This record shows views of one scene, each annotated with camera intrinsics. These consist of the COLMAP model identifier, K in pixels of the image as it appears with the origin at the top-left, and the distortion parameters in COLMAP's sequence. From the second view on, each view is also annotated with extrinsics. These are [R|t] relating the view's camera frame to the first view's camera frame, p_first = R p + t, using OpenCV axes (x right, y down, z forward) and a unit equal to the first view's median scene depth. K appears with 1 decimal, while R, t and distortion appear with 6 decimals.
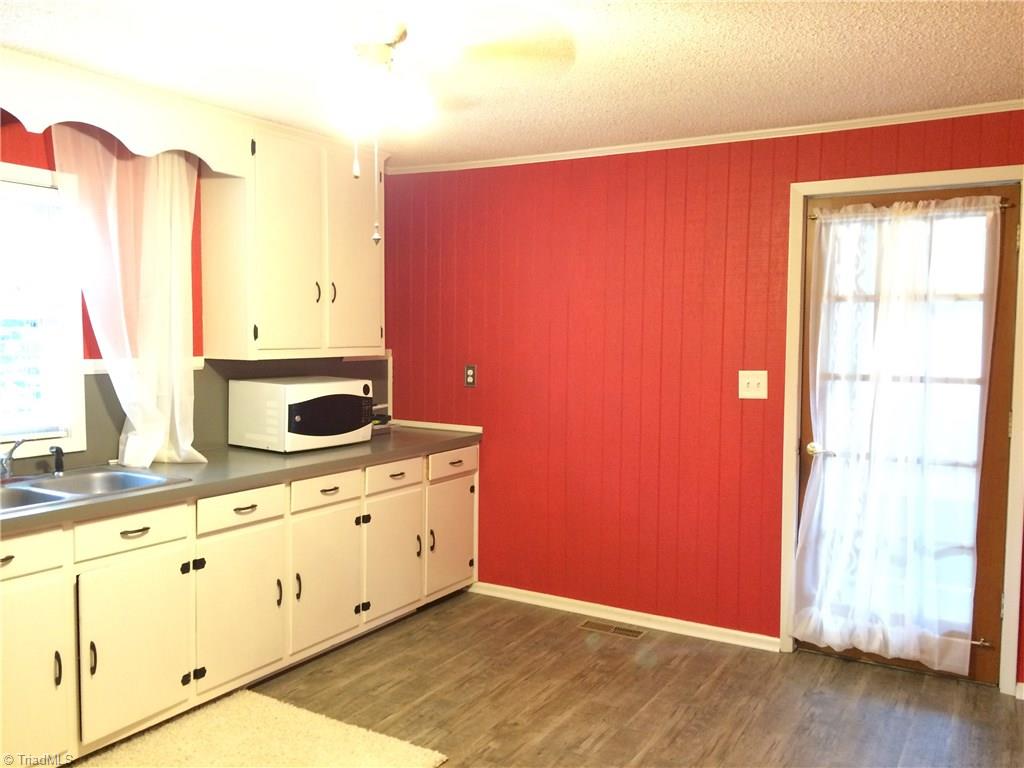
lens RADIAL K [[901.5, 0, 512.0], [0, 901.5, 384.0], [0, 0, 1]] dist [0.037918, -0.001727]
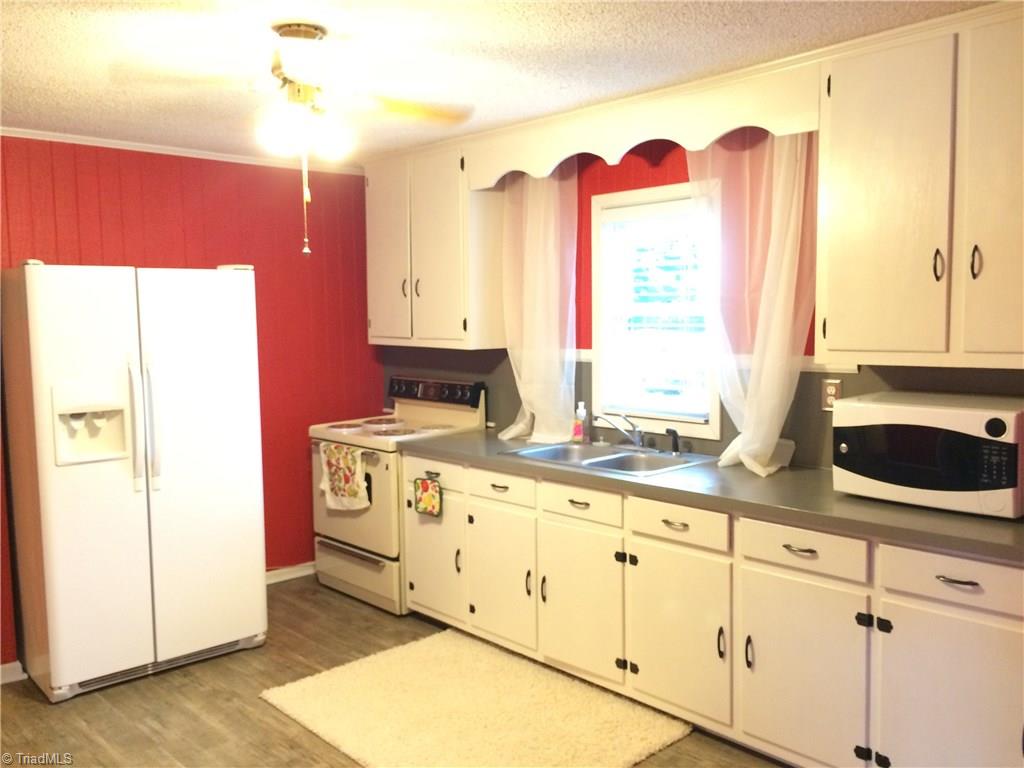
lens RADIAL K [[901.5, 0, 512.0], [0, 901.5, 384.0], [0, 0, 1]] dist [0.037918, -0.001727]
pose [[-0.293586, 0.053122, -0.954456, 0.626708], [-0.064773, 0.995055, 0.075305, -0.058437], [0.953736, 0.083932, -0.288693, 1.125725]]
